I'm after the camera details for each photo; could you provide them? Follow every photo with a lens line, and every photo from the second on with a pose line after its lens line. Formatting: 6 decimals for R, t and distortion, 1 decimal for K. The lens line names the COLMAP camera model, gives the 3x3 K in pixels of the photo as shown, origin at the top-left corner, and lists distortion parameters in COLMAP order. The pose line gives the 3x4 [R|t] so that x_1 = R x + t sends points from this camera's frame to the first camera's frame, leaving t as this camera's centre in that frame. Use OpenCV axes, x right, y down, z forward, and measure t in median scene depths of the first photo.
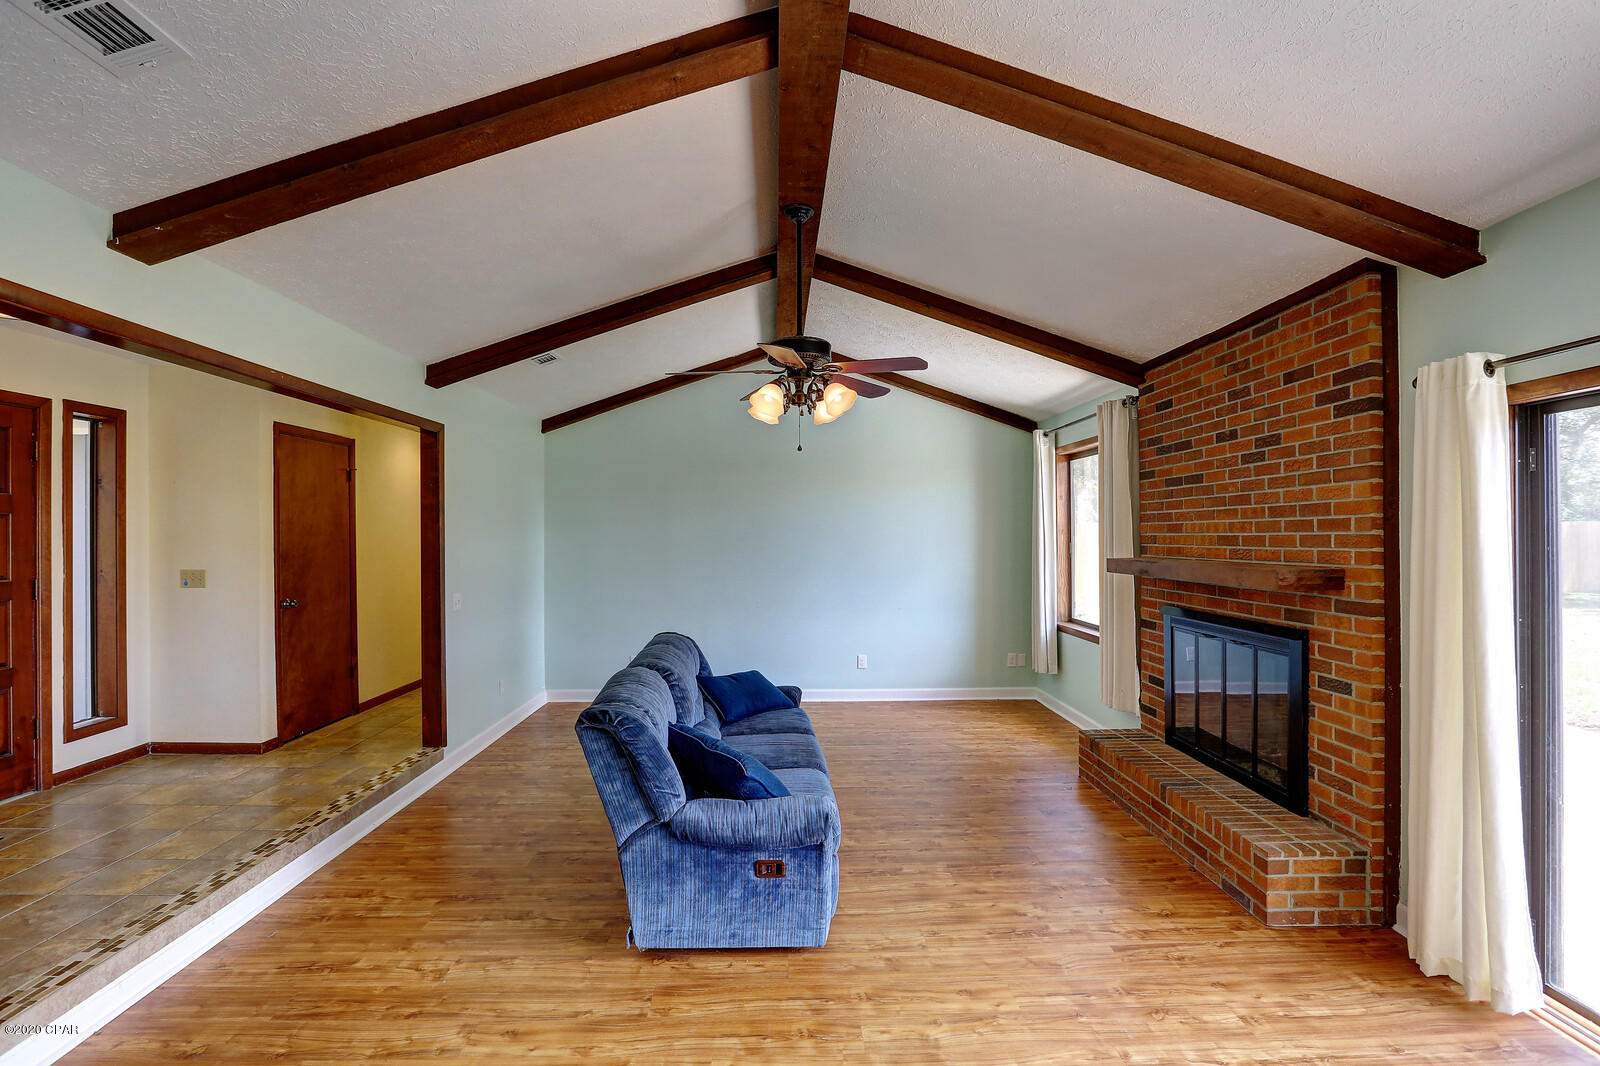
lens RADIAL K [[730.0, 0, 796.2], [0, 730.0, 534.5], [0, 0, 1]] dist [-0.056463, 0.021827]
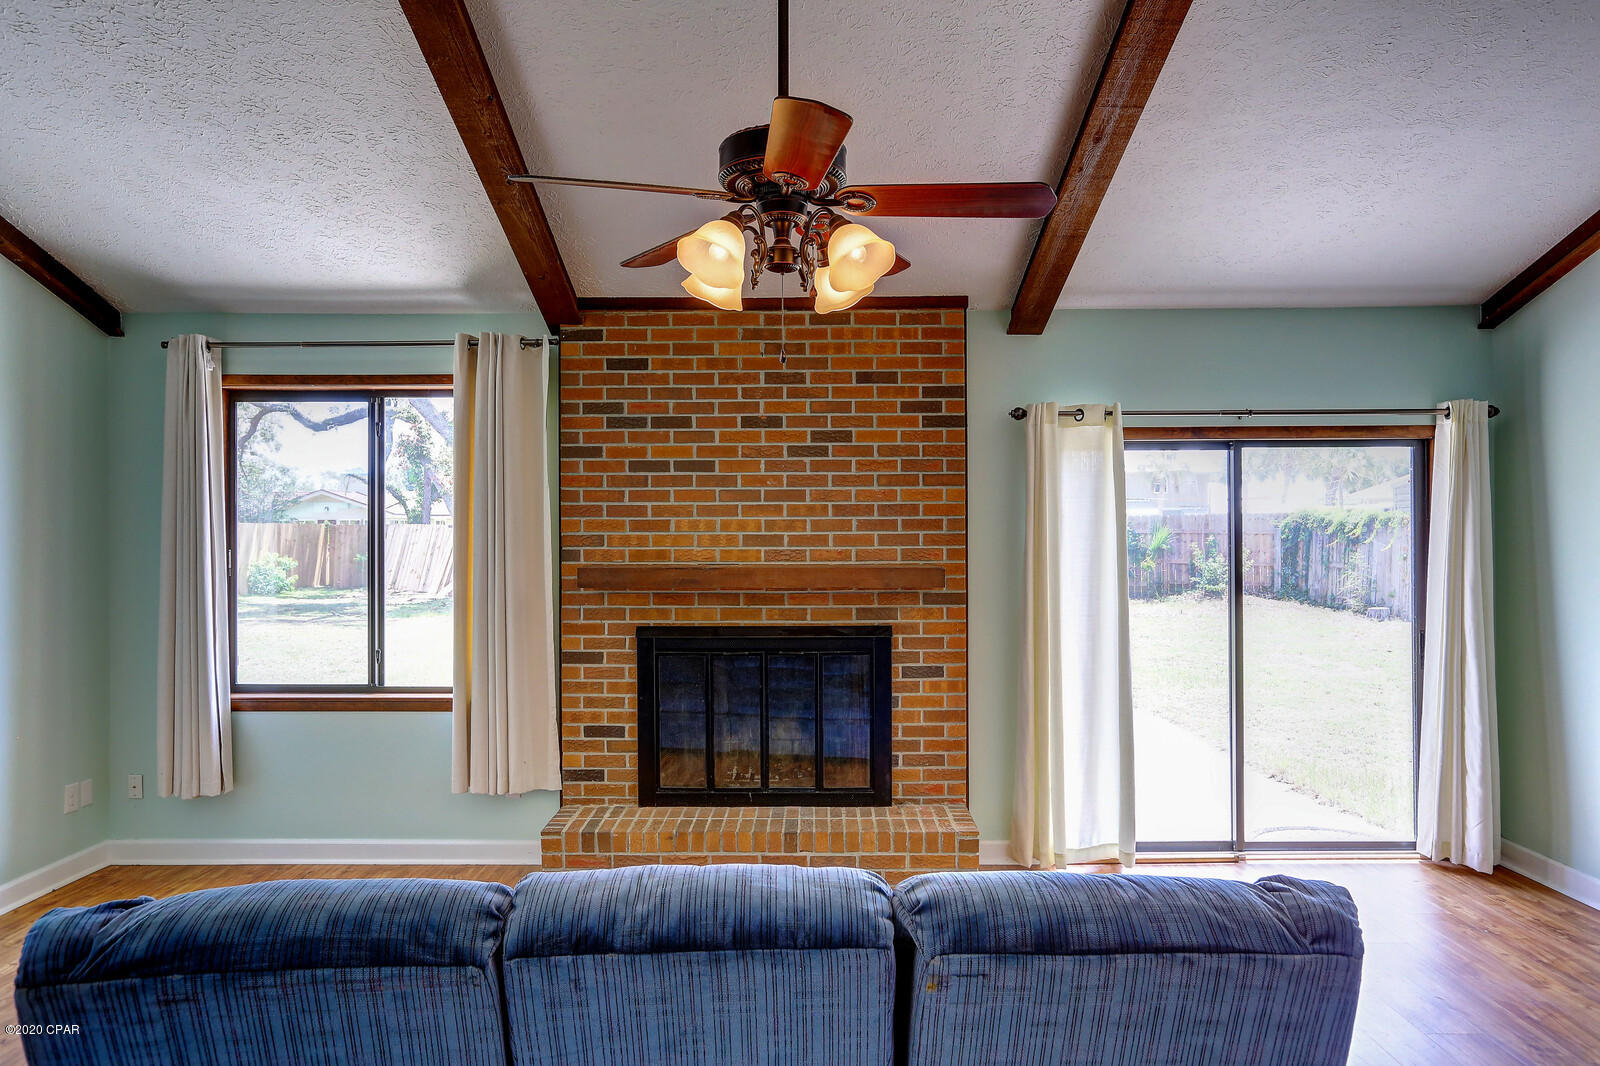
lens RADIAL K [[1061.6, 0, 800.0], [0, 1061.6, 533.0], [0, 0, 1]] dist [-0.011737, -0.000535]
pose [[0.018355, 0.000393, 0.999831, -0.789587], [0.000895, 1.000000, -0.000409, -0.000371], [-0.999831, 0.000903, 0.018355, 1.044642]]
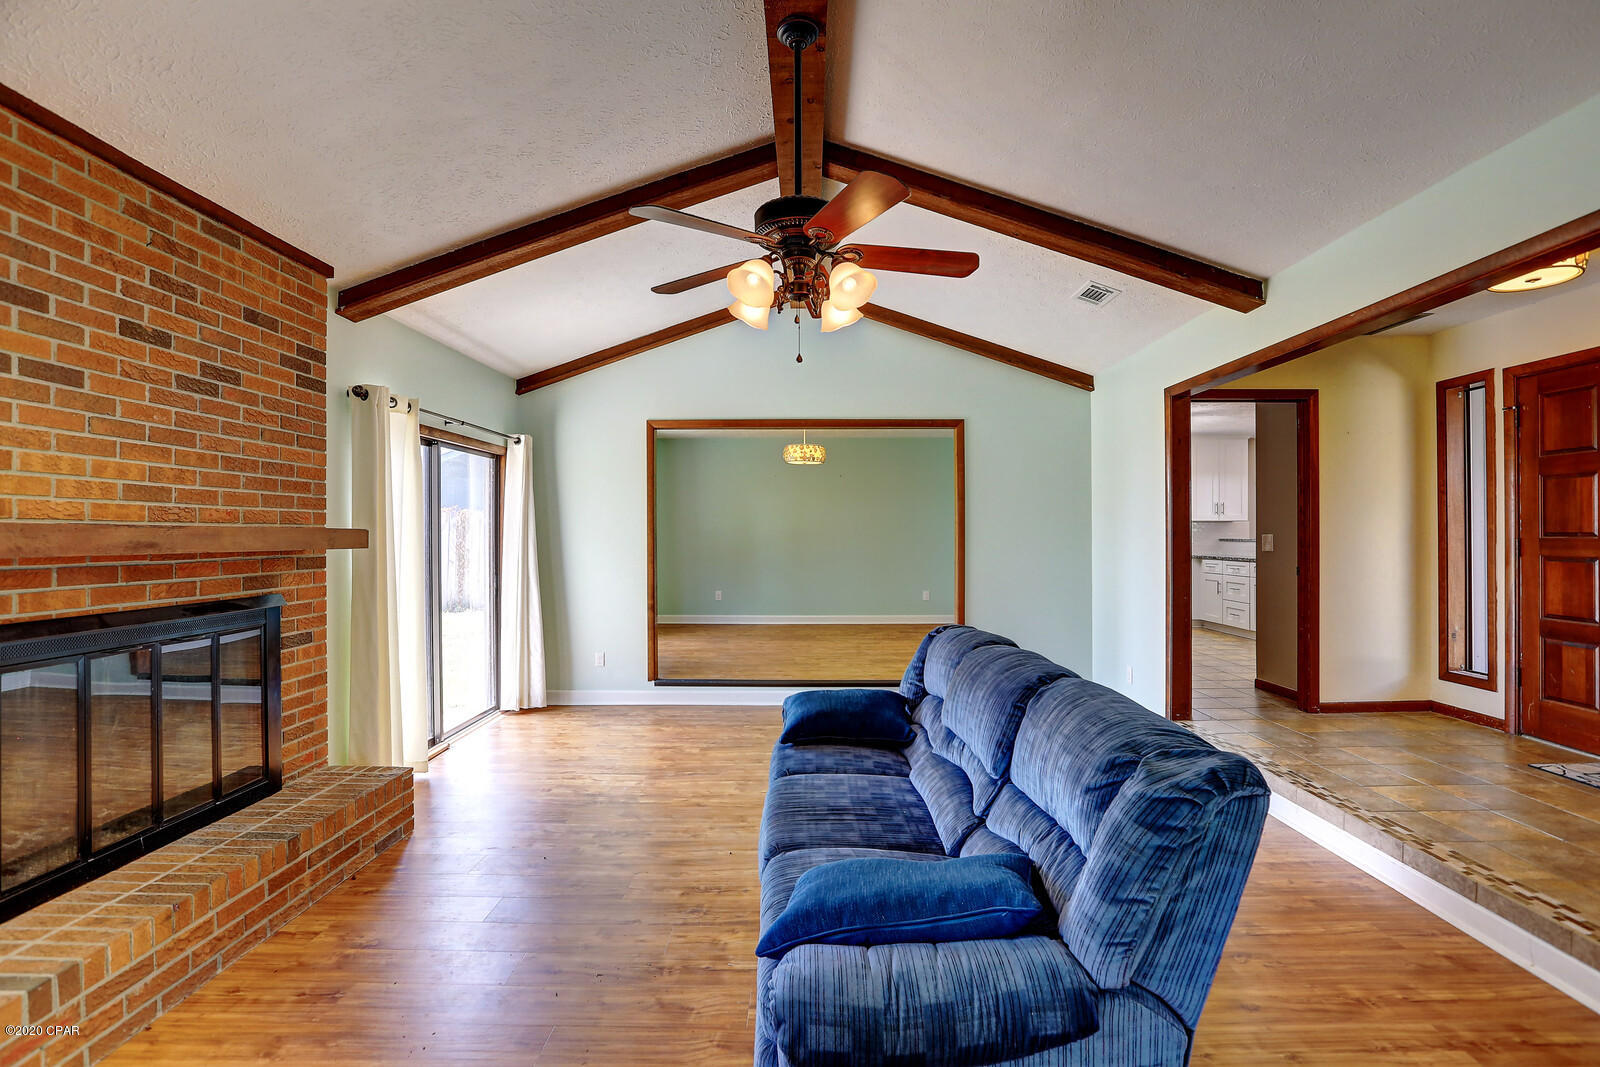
lens RADIAL K [[730.0, 0, 796.2], [0, 730.0, 535.0], [0, 0, 1]] dist [-0.056463, 0.021827]
pose [[-0.999052, 0.008356, 0.042713, -0.022037], [0.008320, 0.999965, -0.001022, 0.058302], [-0.042720, -0.000665, -0.999087, 1.820666]]
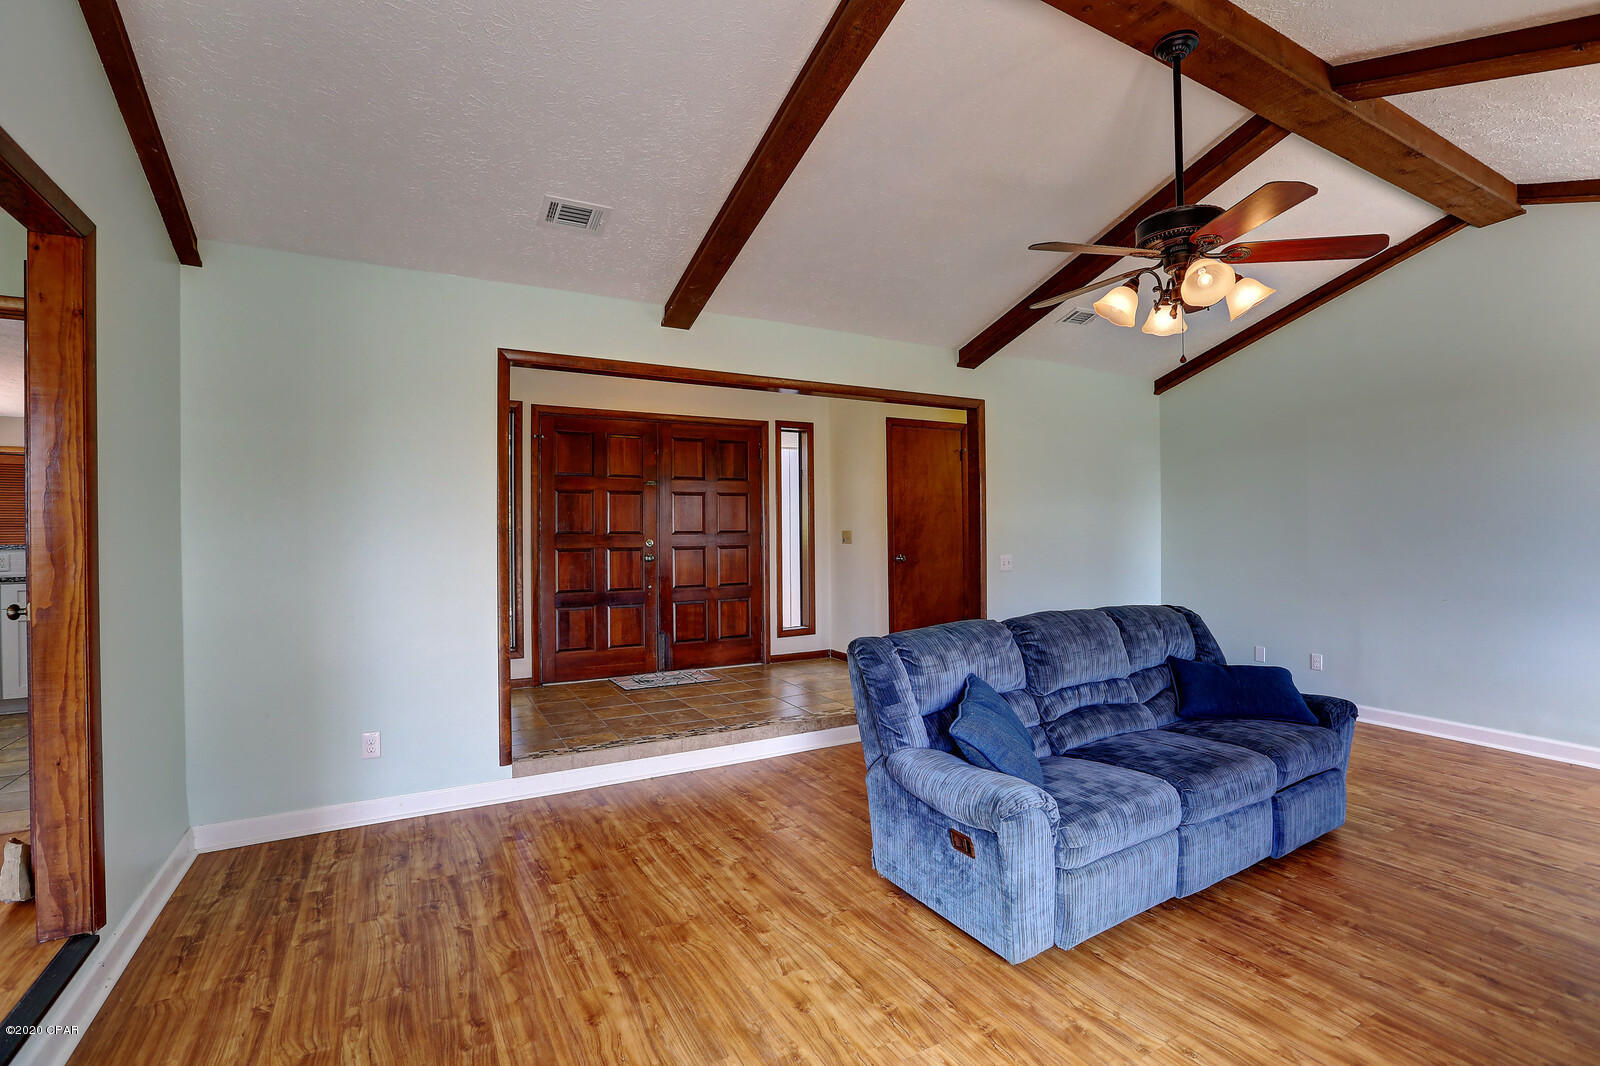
lens RADIAL K [[730.0, 0, 796.2], [0, 730.0, 534.5], [0, 0, 1]] dist [-0.056463, 0.021827]
pose [[0.461863, 0.003668, -0.886944, 0.505298], [0.005884, 0.999957, 0.007200, 0.061032], [0.886932, -0.008544, 0.461821, 0.322045]]
